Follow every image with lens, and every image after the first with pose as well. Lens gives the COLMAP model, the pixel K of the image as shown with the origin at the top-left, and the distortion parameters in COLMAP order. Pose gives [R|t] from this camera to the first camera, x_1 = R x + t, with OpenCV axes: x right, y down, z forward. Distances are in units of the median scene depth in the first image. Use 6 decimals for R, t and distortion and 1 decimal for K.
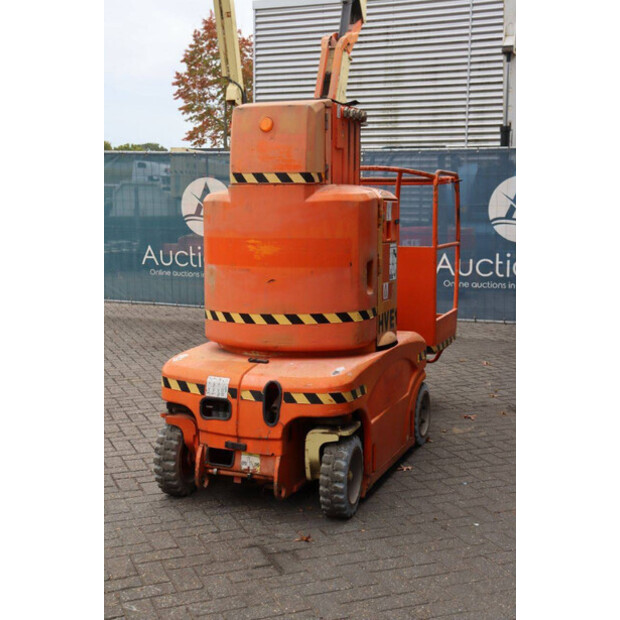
lens RADIAL K [[894.4, 0, 312.3], [0, 894.4, 312.6], [0, 0, 1]] dist [0.040445, 0.000000]
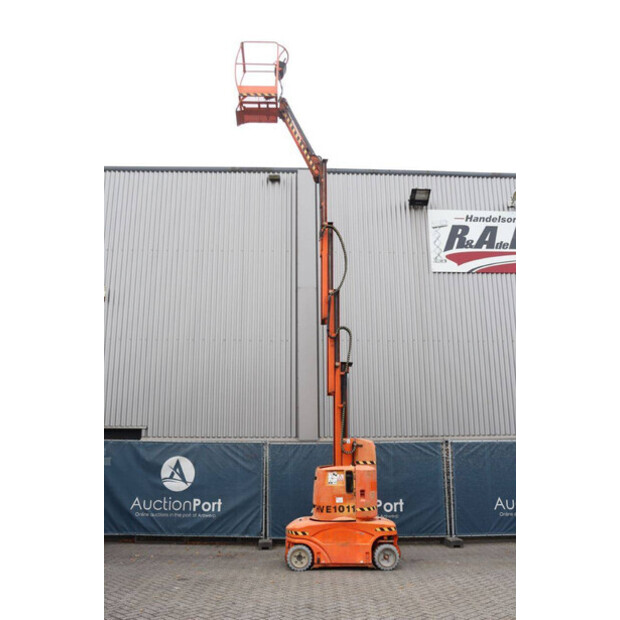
lens RADIAL K [[586.1, 0, 308.9], [0, 586.1, 310.3], [0, 0, 1]] dist [-0.074177, 0.000000]
pose [[-0.382906, 0.229319, 0.894872, -2.060784], [0.120935, 0.972806, -0.197543, -0.305197], [-0.915837, 0.032581, -0.400226, 2.086708]]
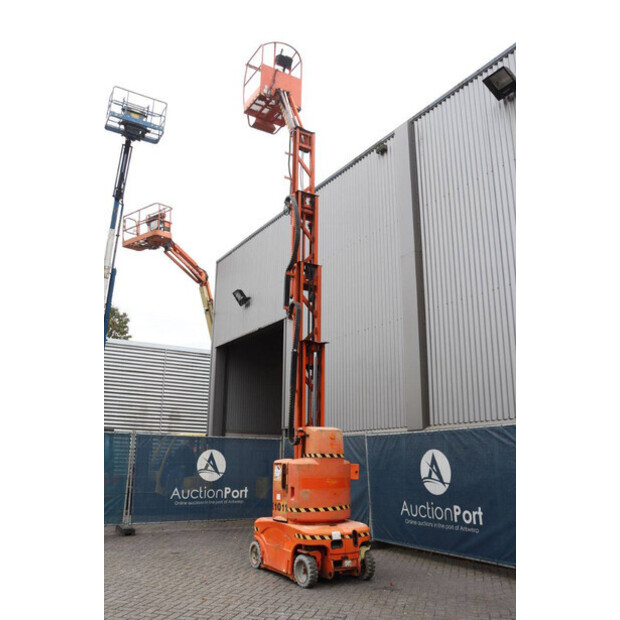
lens RADIAL K [[543.3, 0, 312.3], [0, 543.3, 312.1], [0, 0, 1]] dist [-0.123526, 0.089598]
pose [[0.607397, 0.209616, 0.766244, -1.450931], [0.097381, 0.937637, -0.333696, -0.016349], [-0.788407, 0.277304, 0.549105, 0.010395]]
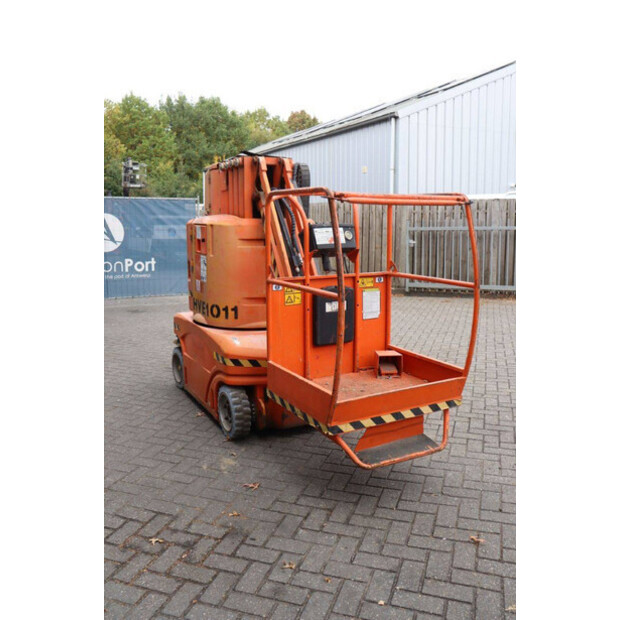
lens RADIAL K [[543.3, 0, 308.8], [0, 543.3, 305.9], [0, 0, 1]] dist [-0.123526, 0.089598]
pose [[-0.647432, 0.116162, -0.753218, 0.704263], [-0.098202, 0.967362, 0.233598, -0.239992], [0.755770, 0.225206, -0.614894, 1.857920]]
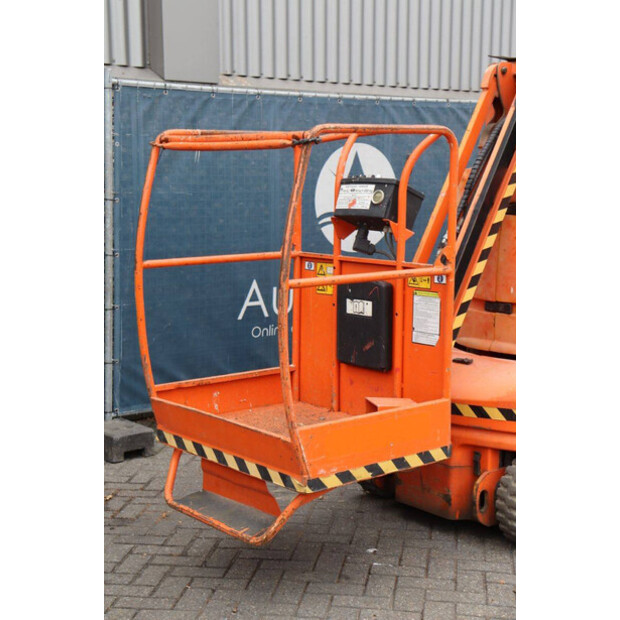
lens RADIAL K [[1085.6, 0, 312.2], [0, 1085.6, 305.8], [0, 0, 1]] dist [0.204711, 0.000000]
pose [[-0.867268, -0.068387, 0.493121, -0.358489], [0.057199, 0.970273, 0.235158, -0.299498], [-0.494544, 0.232151, -0.837575, 2.263024]]
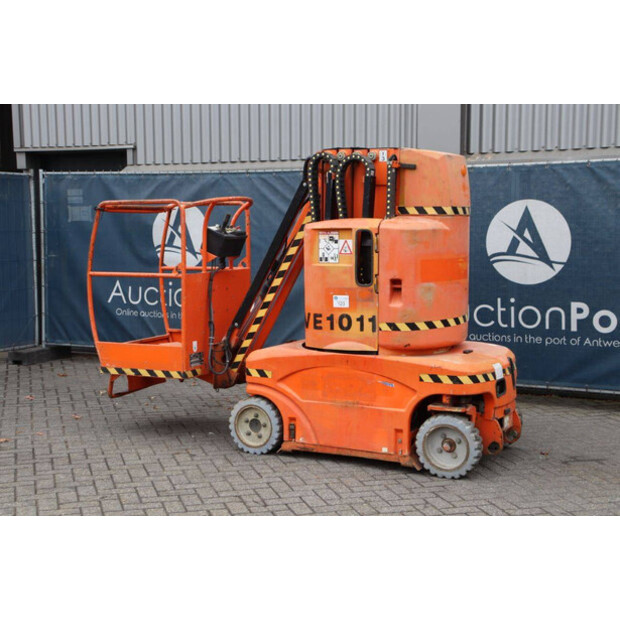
lens RADIAL K [[1001.8, 0, 306.0], [0, 1001.8, 311.5], [0, 0, 1]] dist [0.140896, 0.000000]
pose [[0.107075, -0.094442, 0.989755, -1.536490], [0.130692, 0.988178, 0.080153, -0.152108], [-0.985624, 0.120771, 0.118152, 1.063593]]
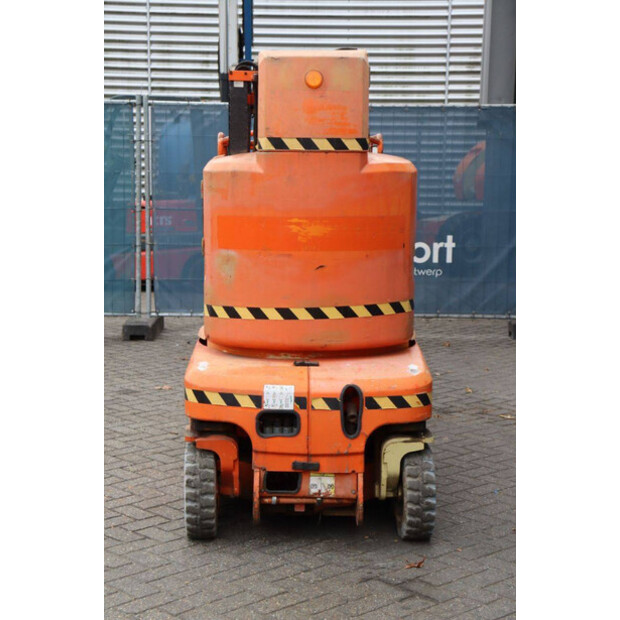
lens RADIAL K [[1185.5, 0, 307.1], [0, 1185.5, 313.1], [0, 0, 1]] dist [0.230517, 0.000000]
pose [[0.927195, -0.040162, 0.372420, -0.474581], [0.040424, 0.999157, 0.007108, -0.001046], [-0.372392, 0.008464, 0.928037, -0.027936]]
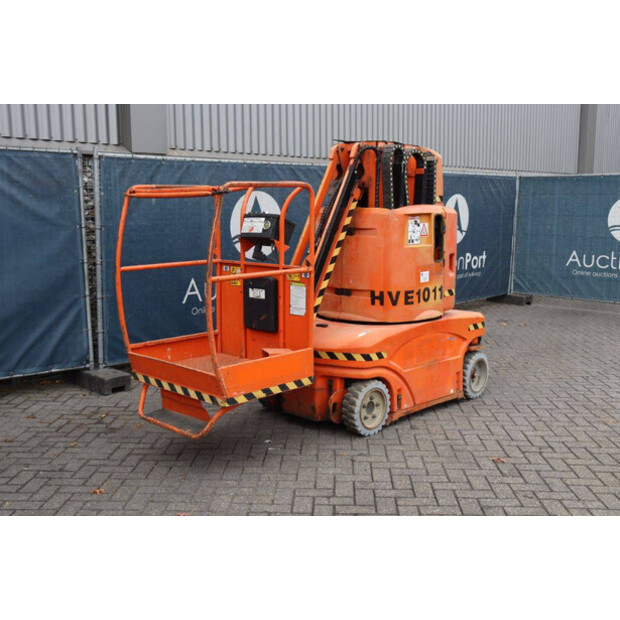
lens RADIAL K [[707.3, 0, 307.3], [0, 707.3, 309.5], [0, 0, 1]] dist [-0.005754, 0.000000]
pose [[-0.914837, -0.058748, 0.399528, -0.394092], [0.052124, 0.963906, 0.261090, -0.308788], [-0.400446, 0.259680, -0.878755, 2.307001]]
